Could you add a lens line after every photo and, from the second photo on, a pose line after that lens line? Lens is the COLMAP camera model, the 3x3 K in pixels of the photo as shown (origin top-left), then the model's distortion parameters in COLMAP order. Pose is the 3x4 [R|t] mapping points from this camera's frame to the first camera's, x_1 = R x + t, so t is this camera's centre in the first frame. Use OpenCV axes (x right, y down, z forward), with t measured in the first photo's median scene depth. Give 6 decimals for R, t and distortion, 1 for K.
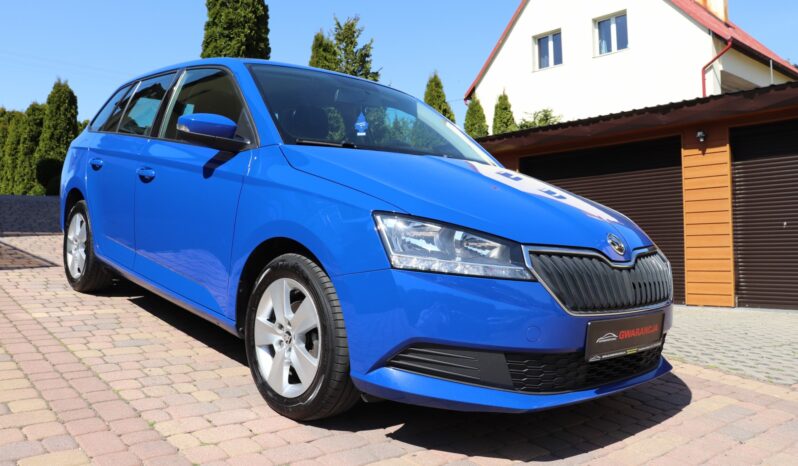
lens RADIAL K [[690.6, 0, 399.0], [0, 690.6, 233.0], [0, 0, 1]] dist [-0.181152, 0.149116]
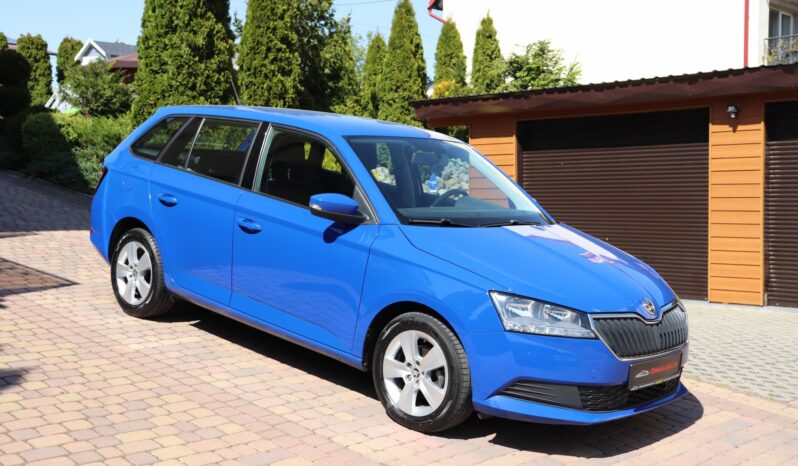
lens RADIAL K [[1007.5, 0, 399.0], [0, 1007.5, 233.0], [0, 0, 1]] dist [-0.012839, 0.006510]
pose [[0.995306, 0.002541, 0.096742, -0.325095], [-0.009638, 0.997289, 0.072955, -0.229909], [-0.096294, -0.073545, 0.992632, -0.826063]]
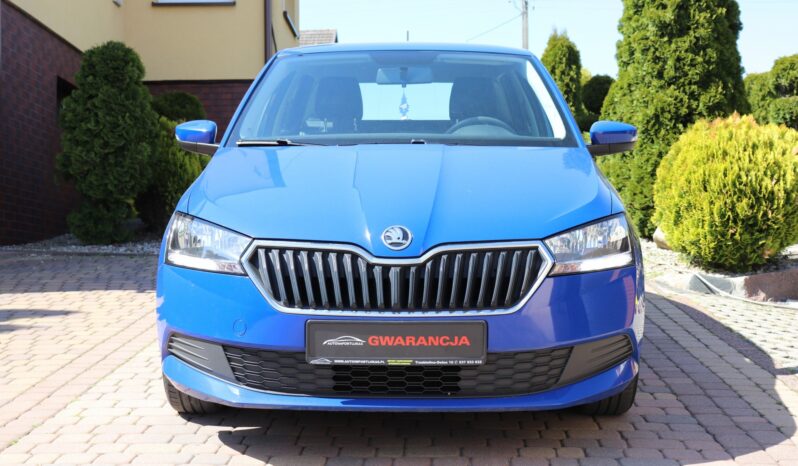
lens RADIAL K [[1163.1, 0, 399.0], [0, 1163.1, 233.0], [0, 0, 1]] dist [0.133984, 0.007664]
pose [[0.715207, -0.023068, -0.698531, 1.111652], [0.013465, 0.999724, -0.019228, 0.030948], [0.698782, 0.004346, 0.715321, -0.053326]]
